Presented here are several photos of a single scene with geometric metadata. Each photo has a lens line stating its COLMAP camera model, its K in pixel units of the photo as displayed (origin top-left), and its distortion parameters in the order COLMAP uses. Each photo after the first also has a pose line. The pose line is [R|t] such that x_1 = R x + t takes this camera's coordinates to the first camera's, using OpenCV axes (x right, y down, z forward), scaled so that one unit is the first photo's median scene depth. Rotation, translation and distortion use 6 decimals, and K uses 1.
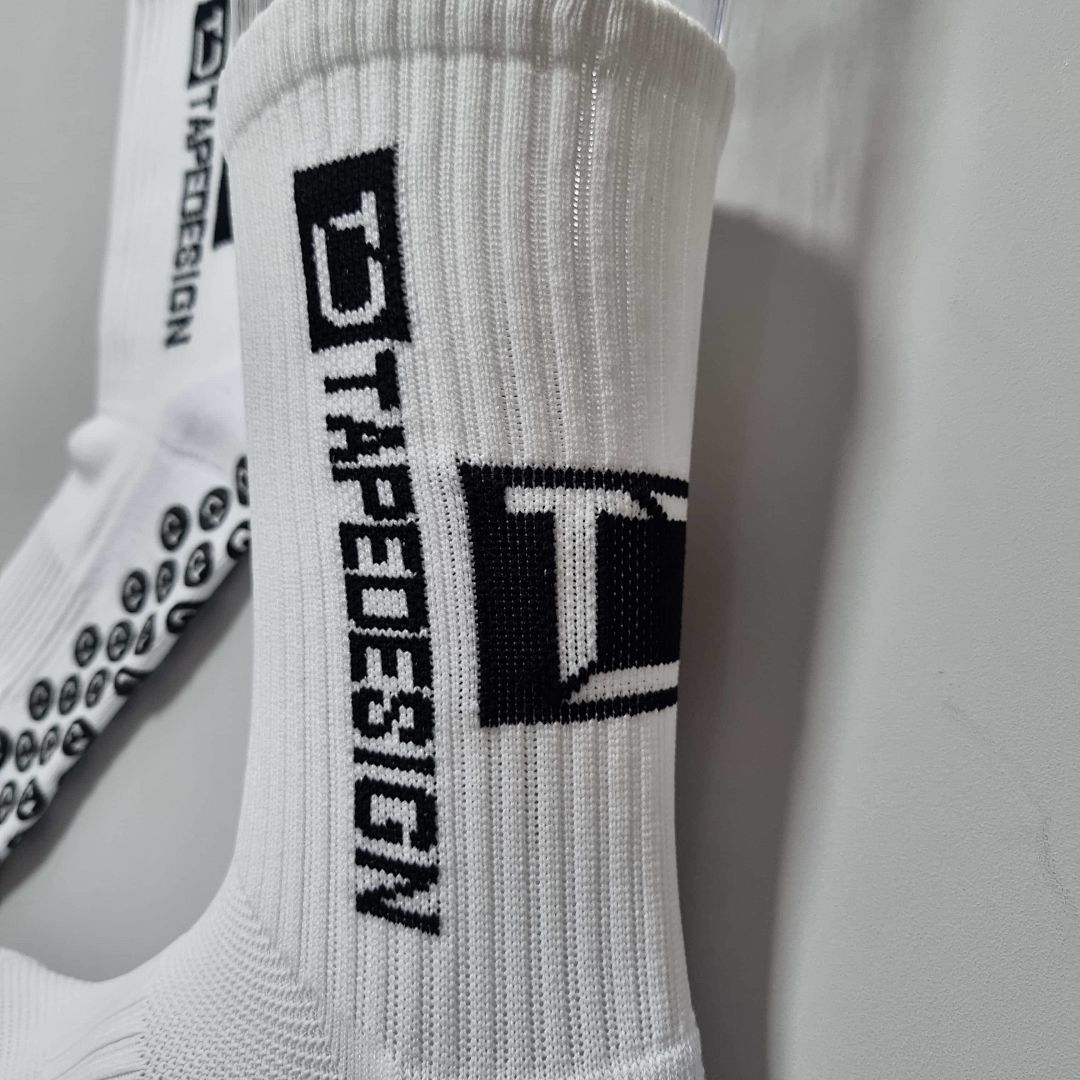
lens RADIAL K [[1154.6, 0, 537.0], [0, 1154.6, 534.0], [0, 0, 1]] dist [-0.018376, 0.000000]
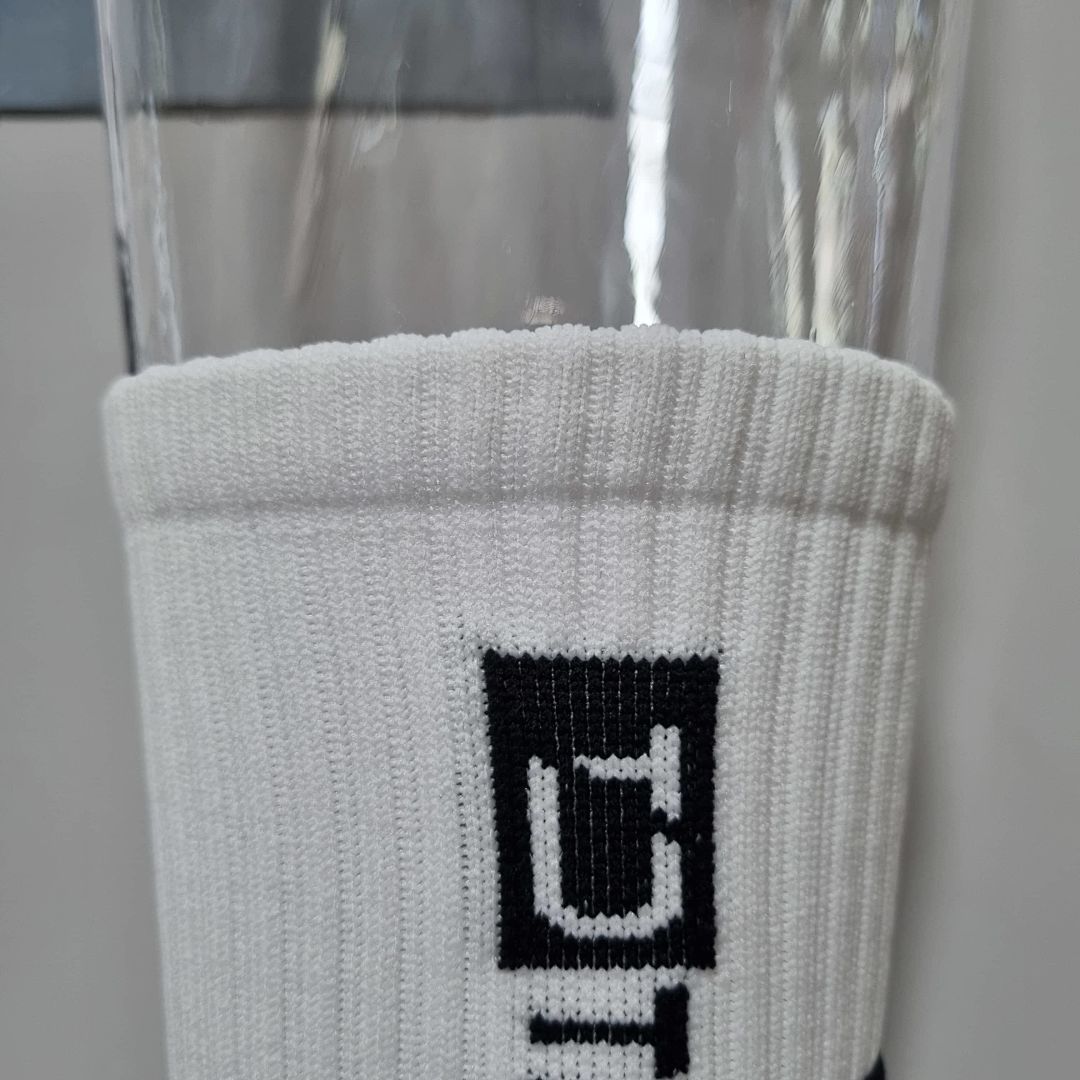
lens RADIAL K [[1154.6, 0, 533.2], [0, 1154.6, 542.2], [0, 0, 1]] dist [-0.018376, 0.000000]
pose [[0.807897, 0.012439, 0.589192, -0.532840], [-0.029737, 0.999364, 0.019677, -0.389717], [-0.588572, -0.033418, 0.807754, 0.558746]]
